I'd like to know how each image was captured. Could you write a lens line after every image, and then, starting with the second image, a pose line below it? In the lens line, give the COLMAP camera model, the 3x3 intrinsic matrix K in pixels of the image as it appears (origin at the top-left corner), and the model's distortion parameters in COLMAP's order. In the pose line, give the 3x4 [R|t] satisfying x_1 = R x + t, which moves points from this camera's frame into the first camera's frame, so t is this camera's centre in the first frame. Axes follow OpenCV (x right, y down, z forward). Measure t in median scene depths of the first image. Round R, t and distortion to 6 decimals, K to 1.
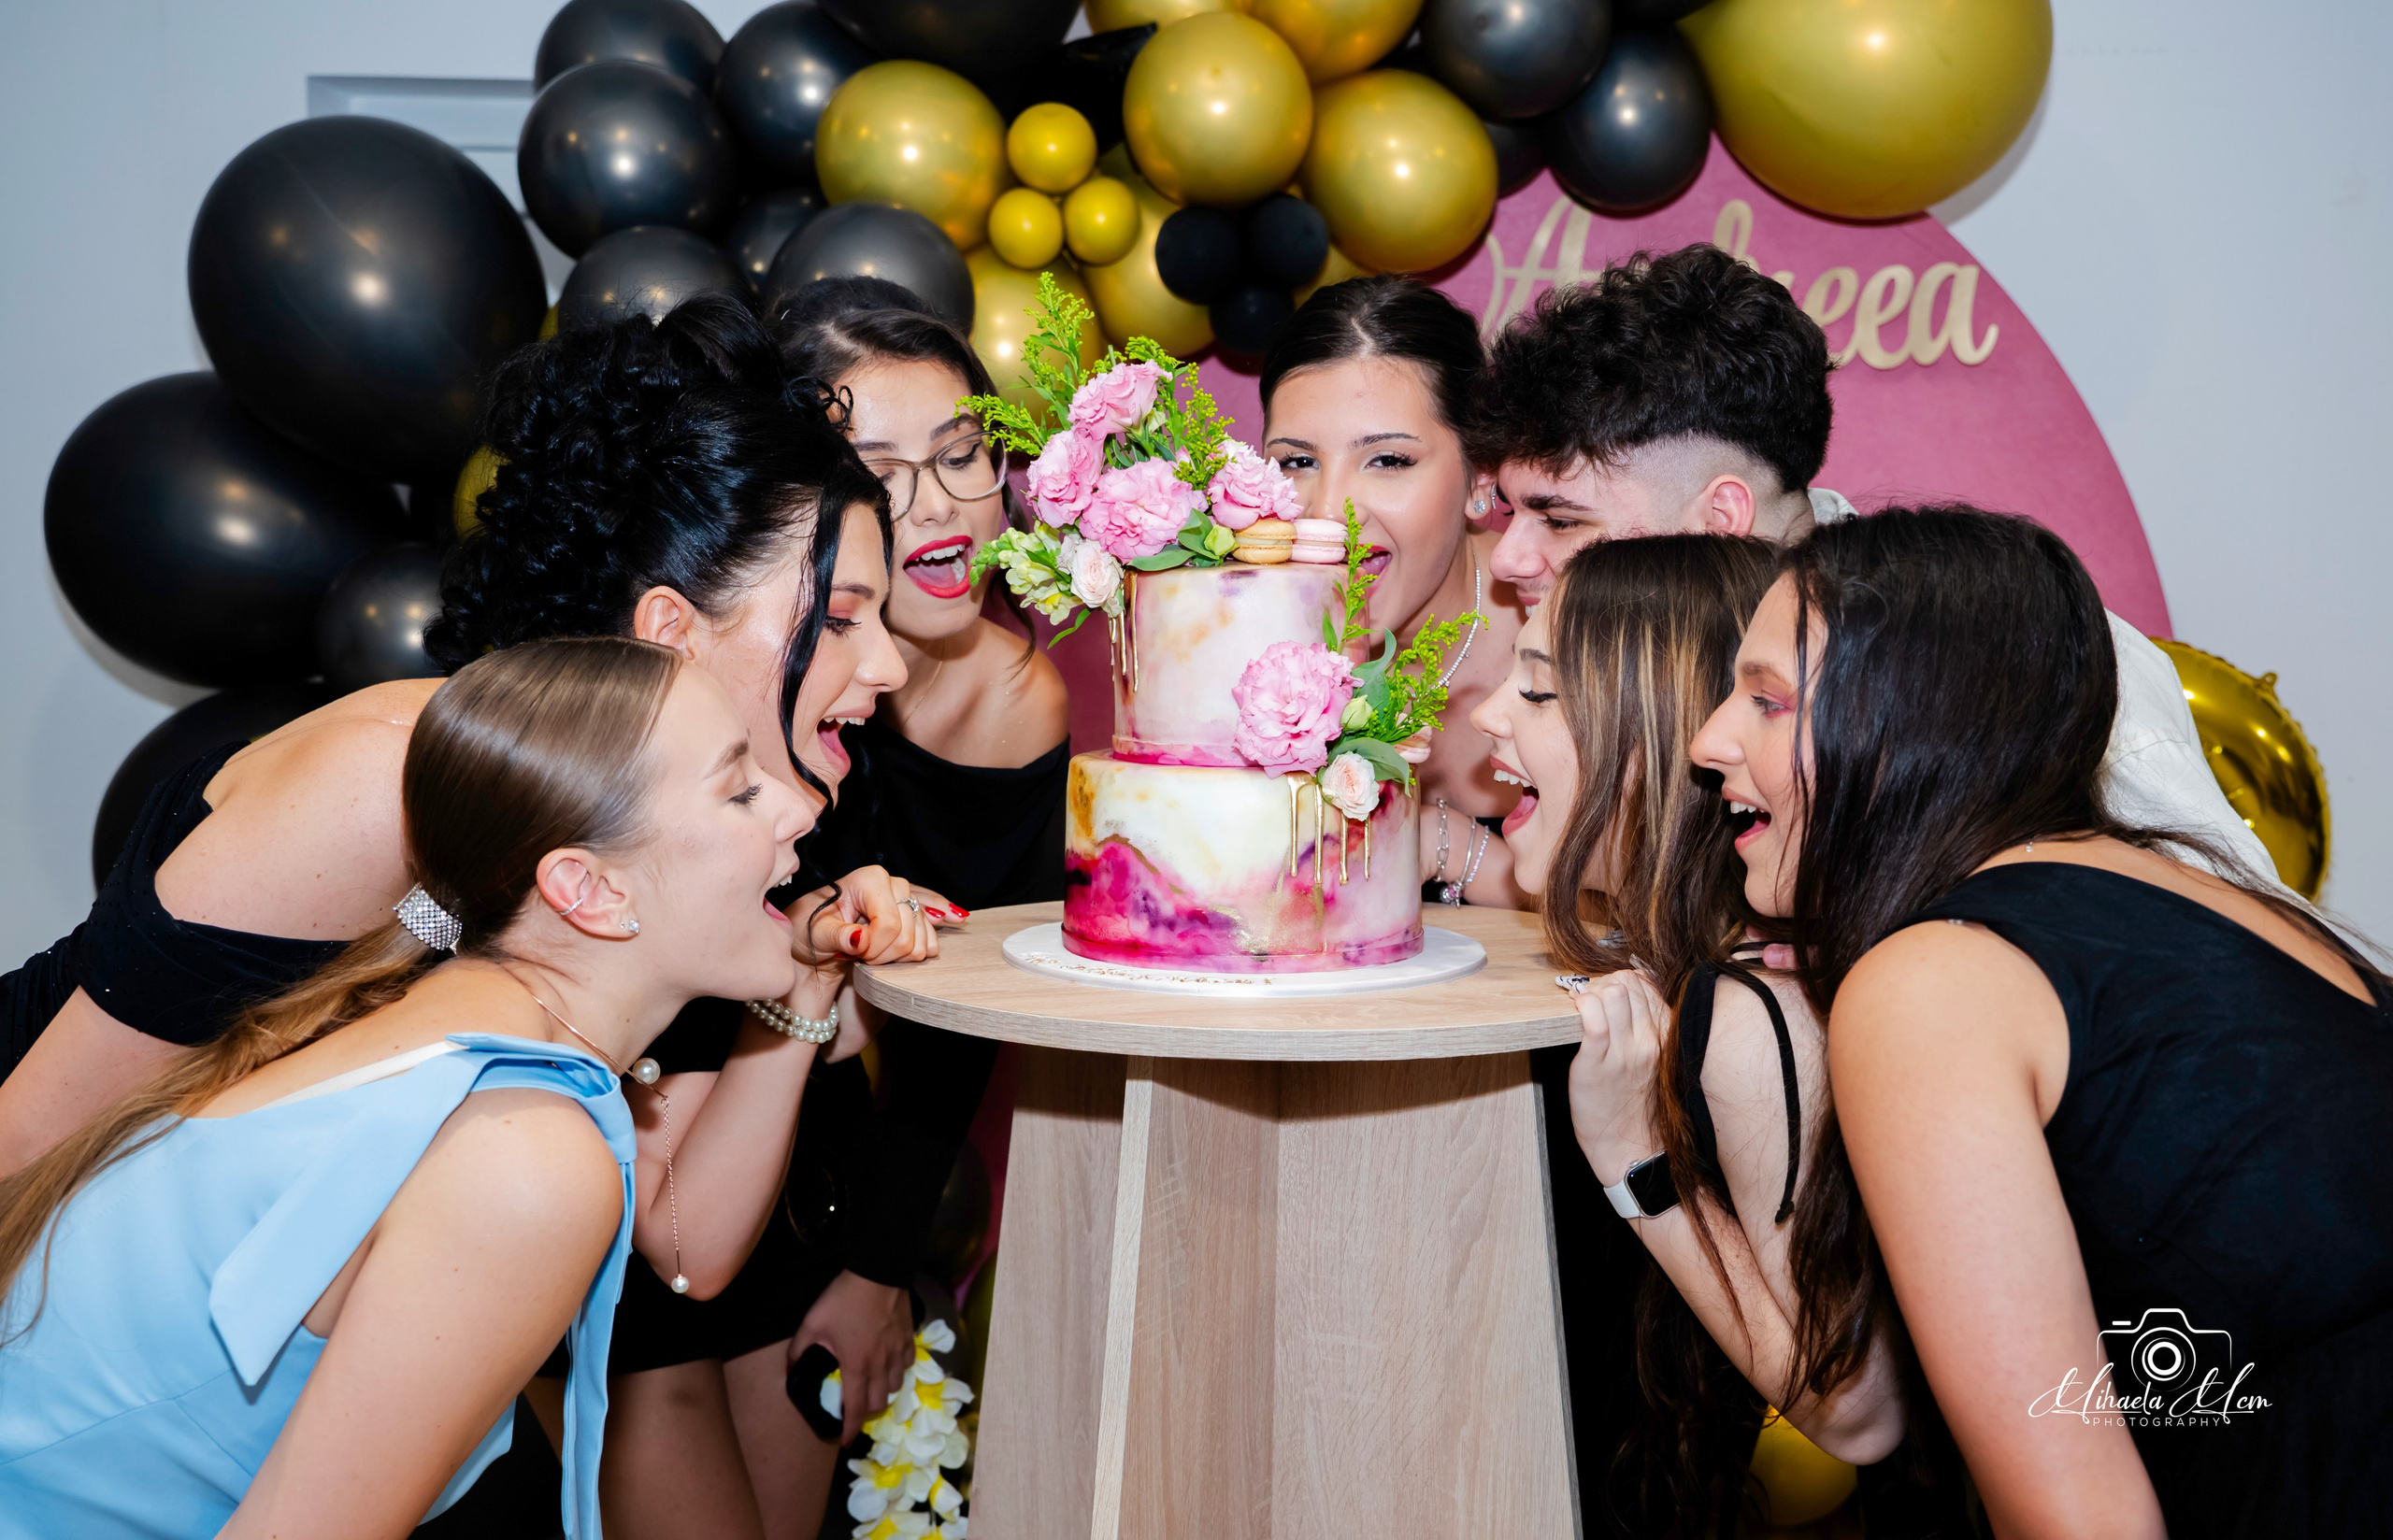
lens RADIAL K [[2605.1, 0, 1273.4], [0, 2605.1, 938.0], [0, 0, 1]] dist [-0.000669, 0.000000]
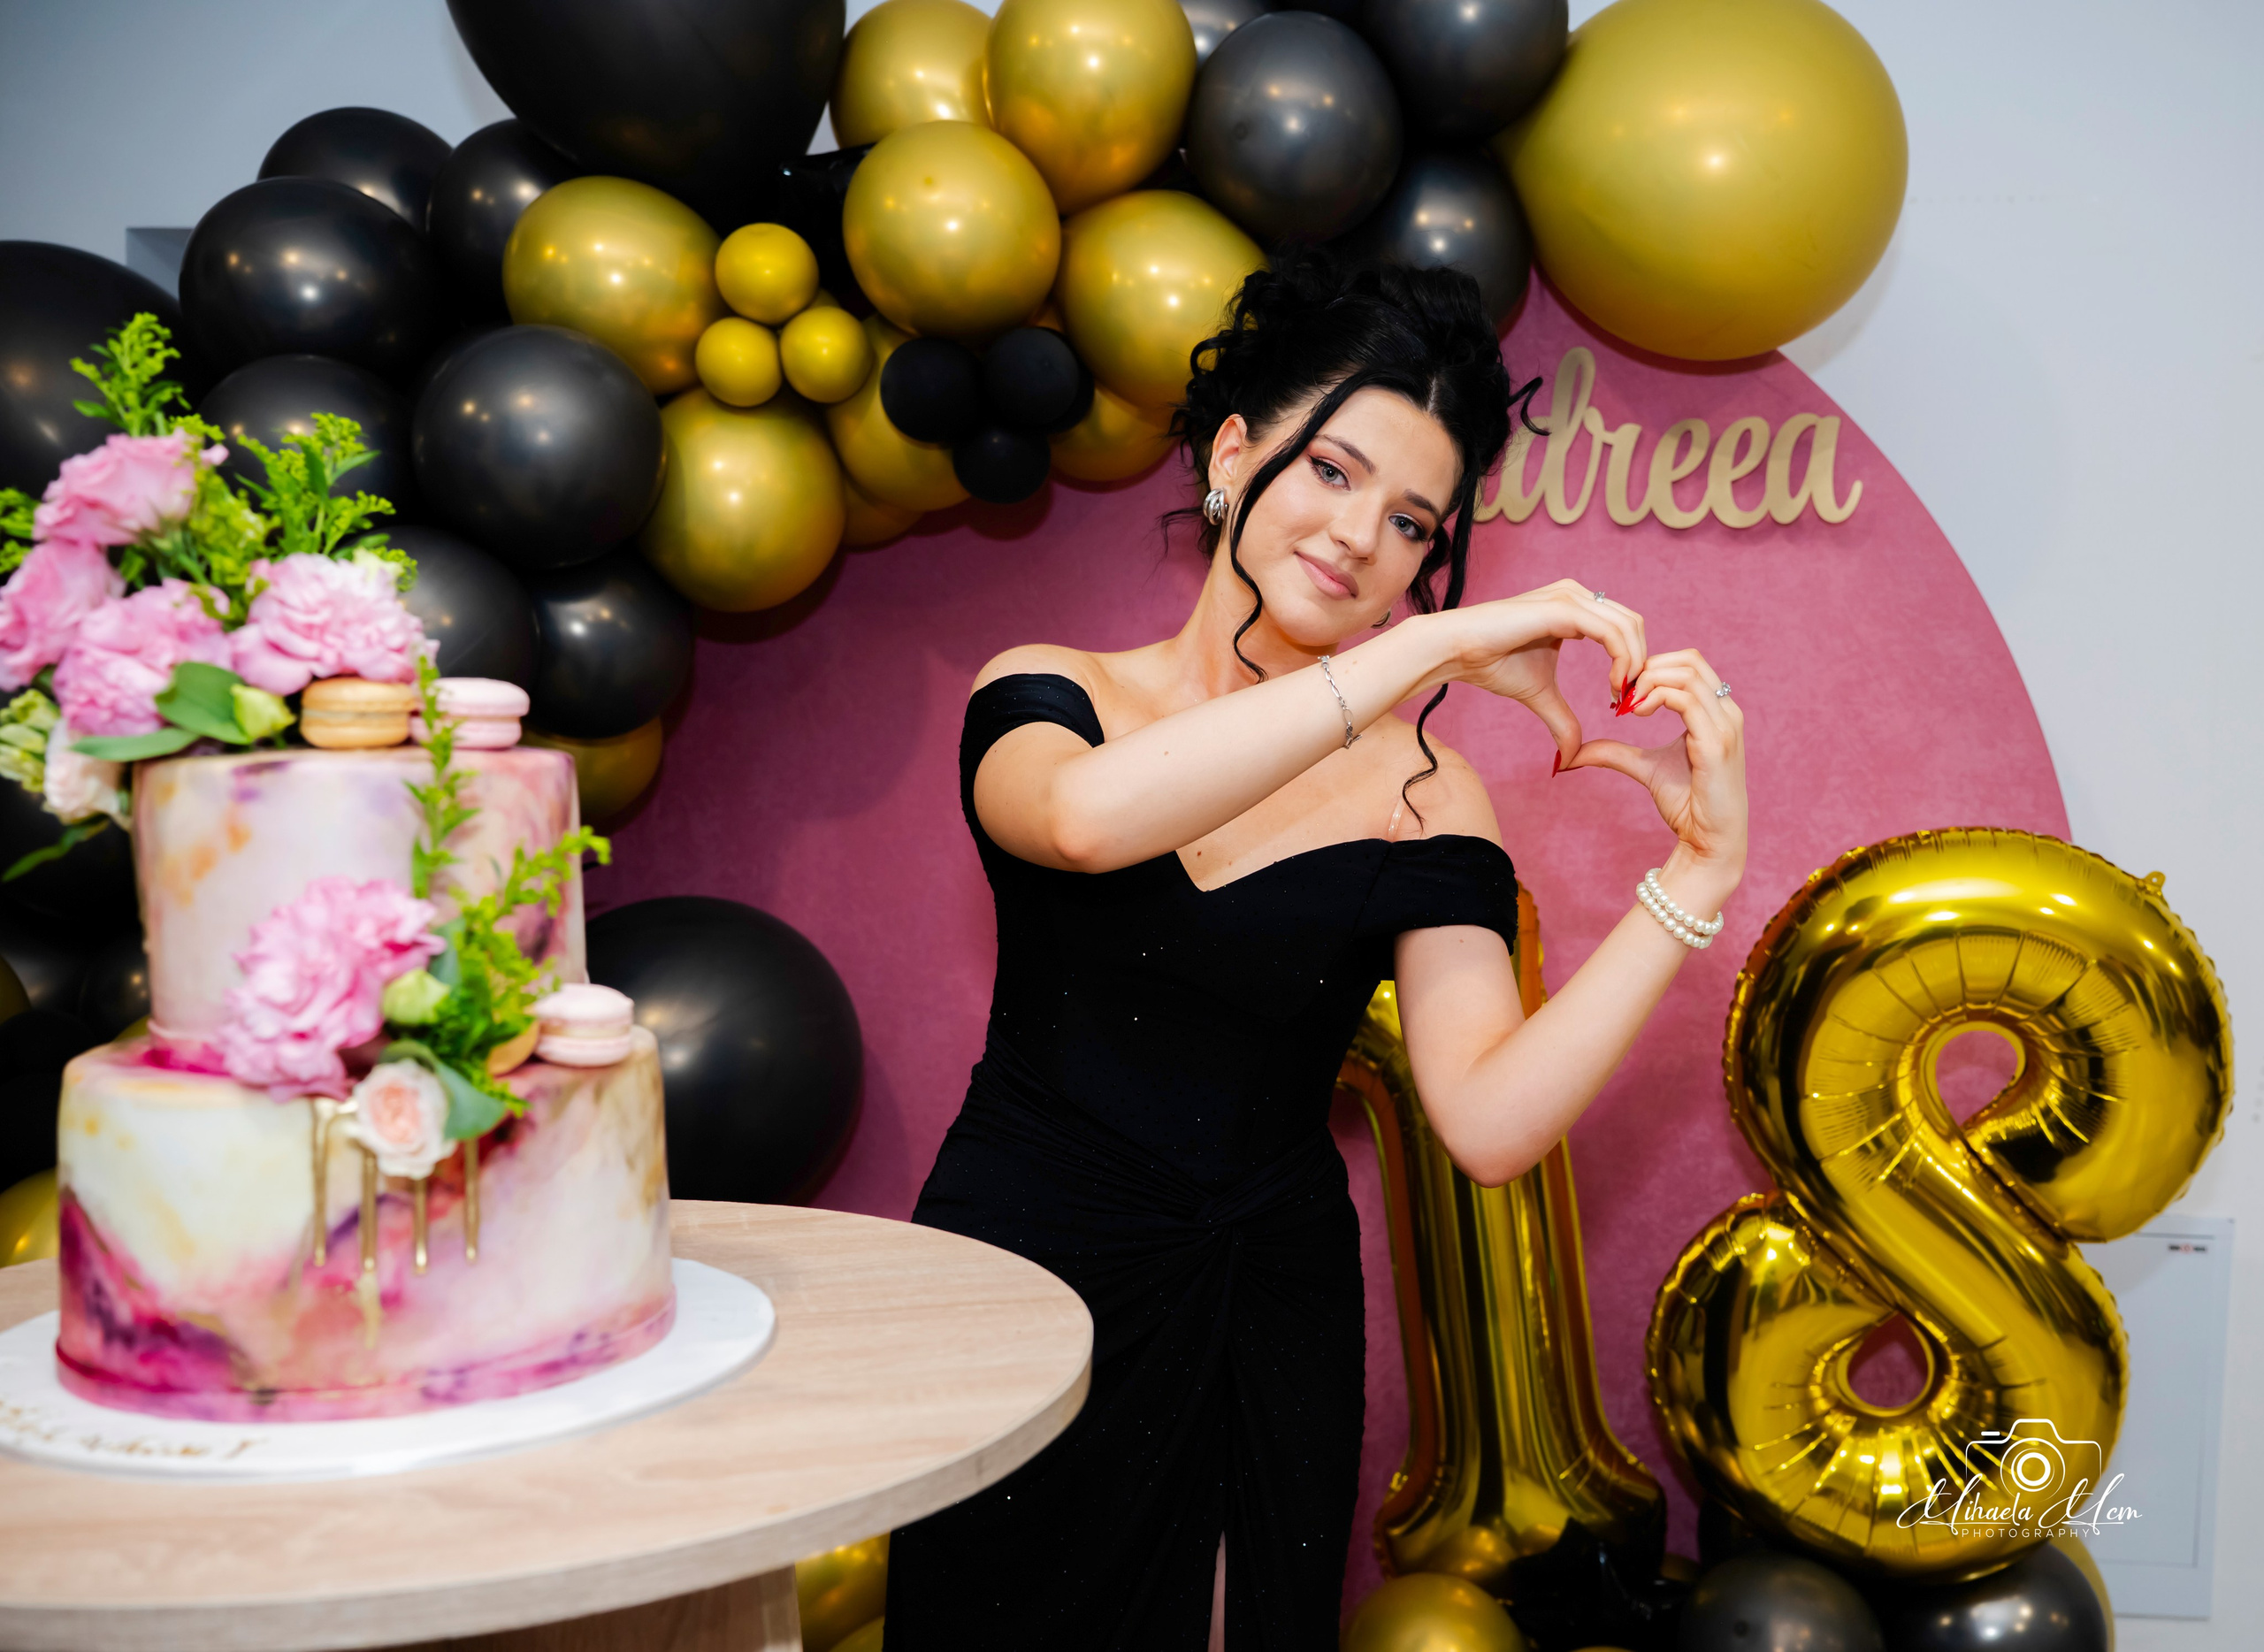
lens RADIAL K [[2208.5, 0, 1374.7], [0, 2208.5, 888.0], [0, 0, 1]] dist [-0.002897, 0.000000]
pose [[0.999562, 0.009609, -0.027994, 0.259296], [-0.011567, 0.997435, -0.070630, -0.075433], [0.027243, 0.070923, 0.997110, 0.476912]]
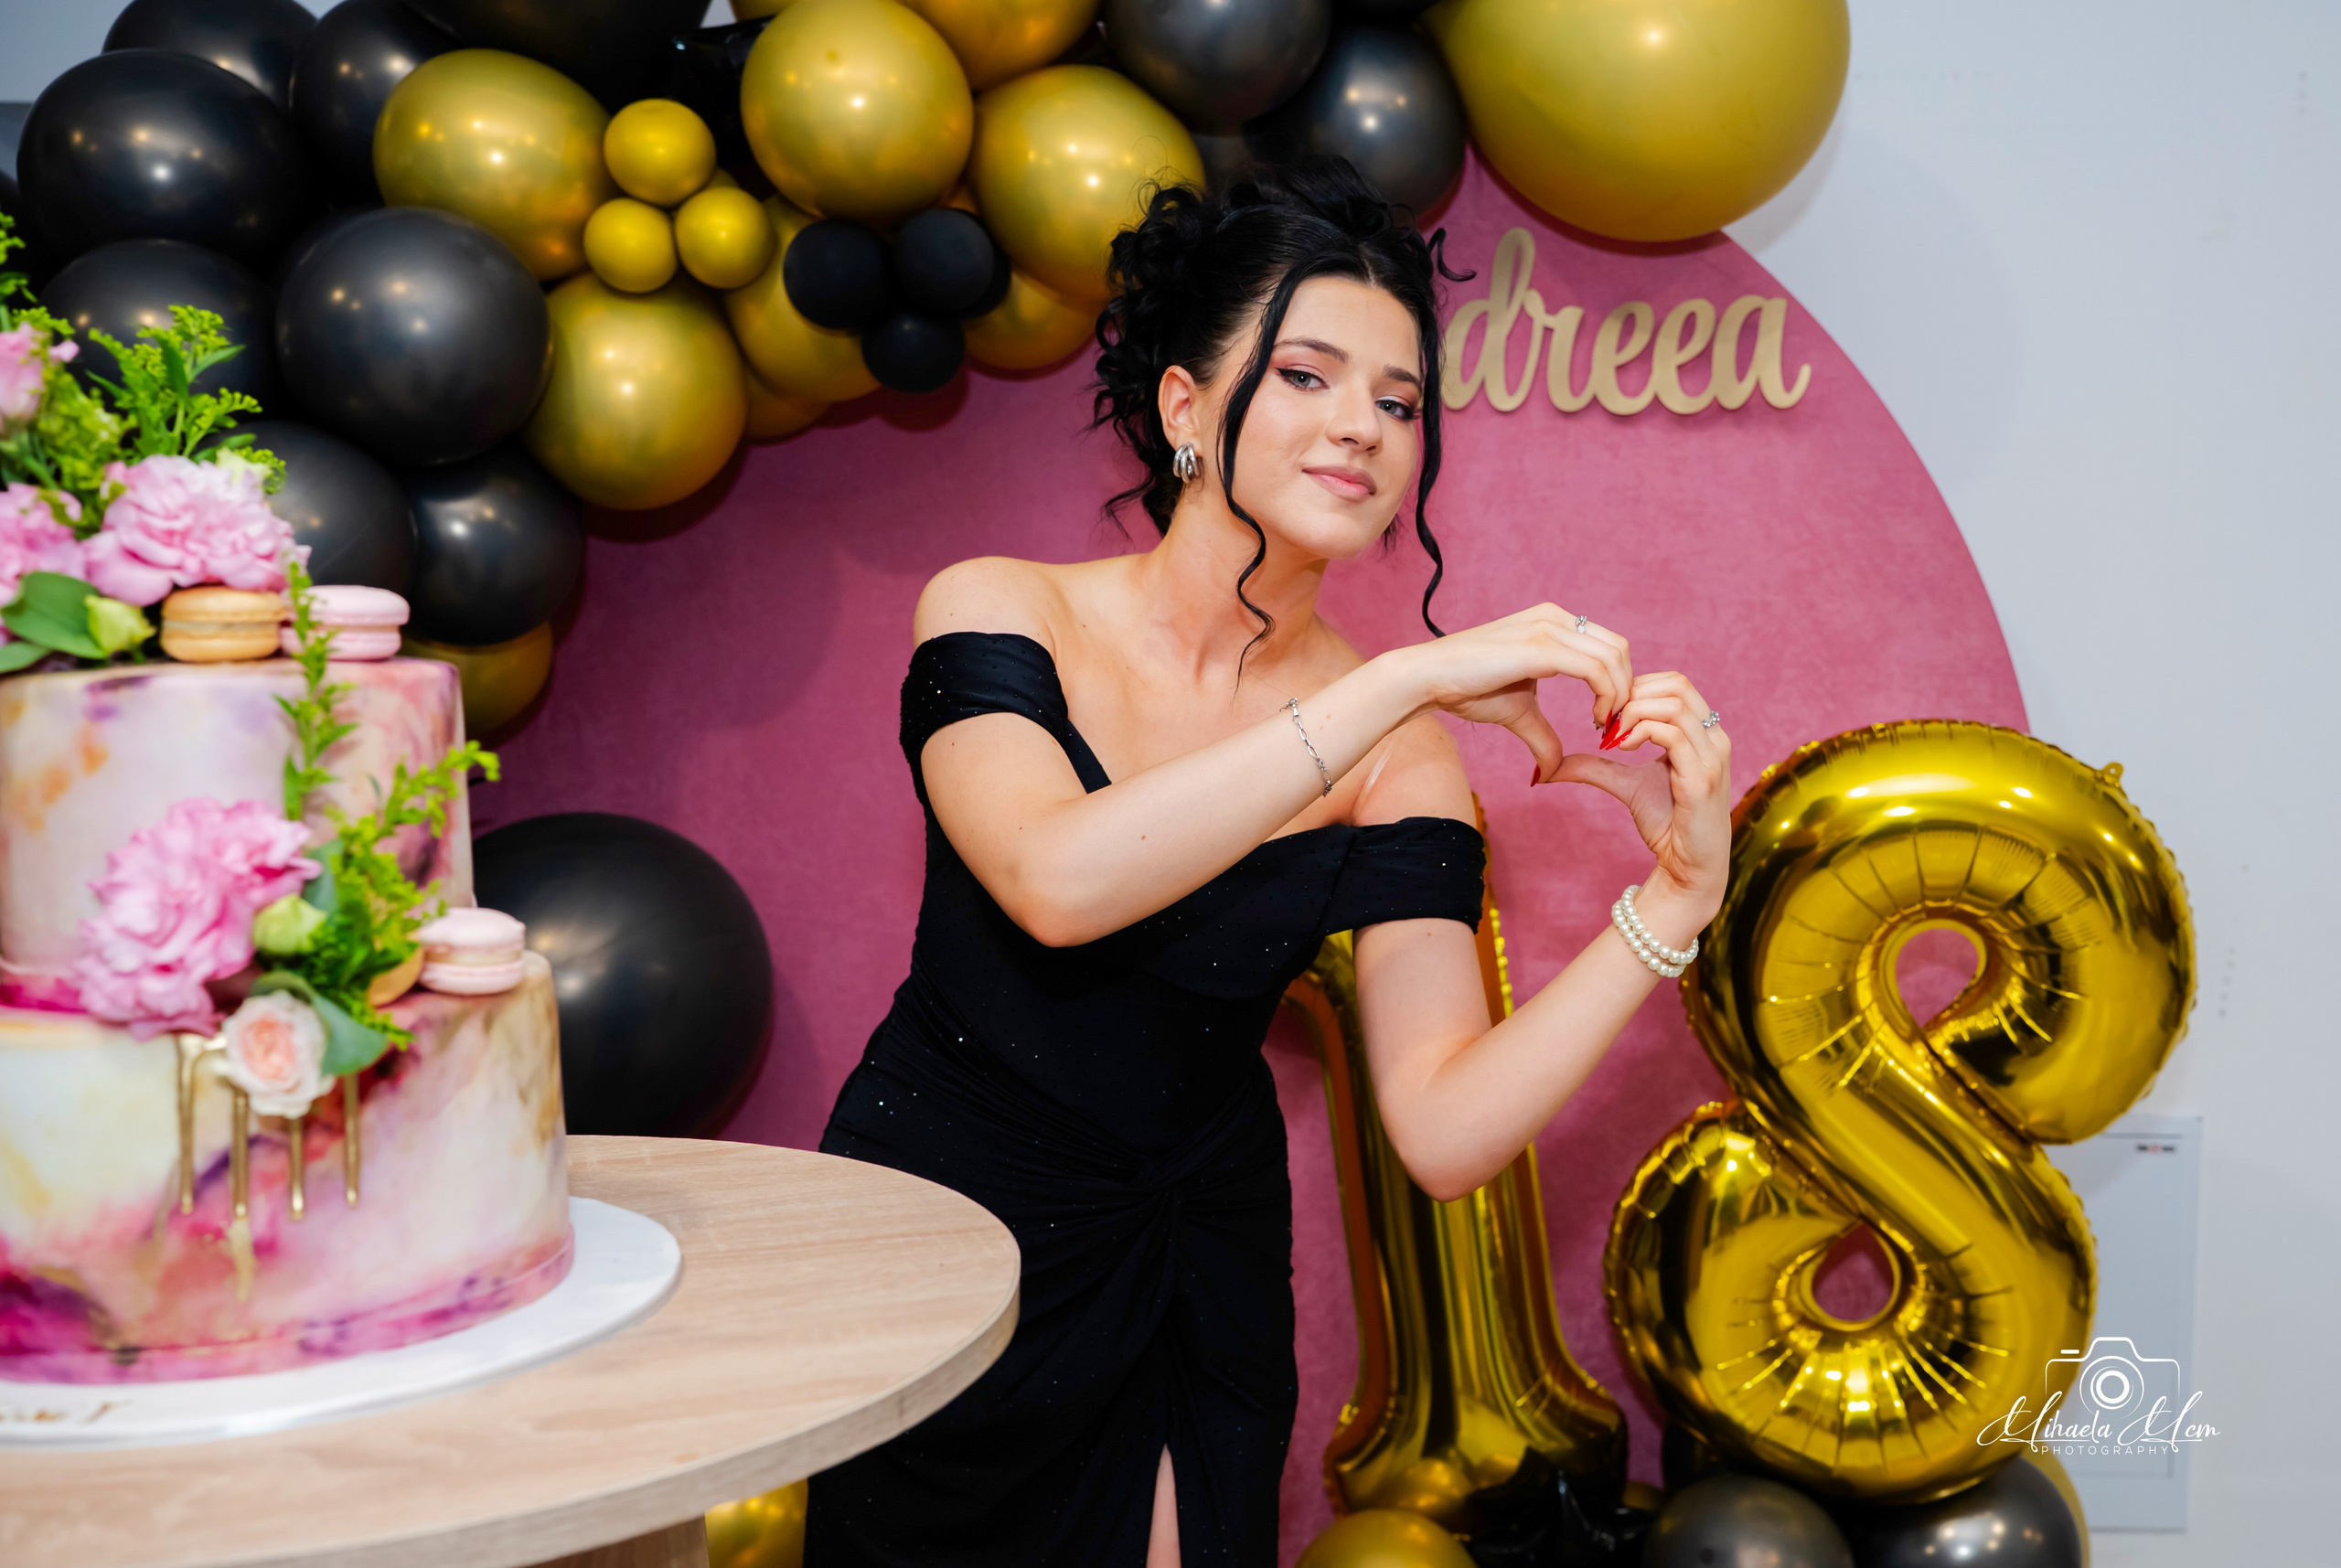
lens RADIAL K [[2317.5, 0, 1452.3], [0, 2317.5, 753.4], [0, 0, 1]] dist [-0.003179, 0.000000]
pose [[0.999519, -0.005845, 0.030460, 0.261536], [0.008464, 0.996209, -0.086584, -0.075169], [-0.029838, 0.086800, 0.995779, 0.468780]]
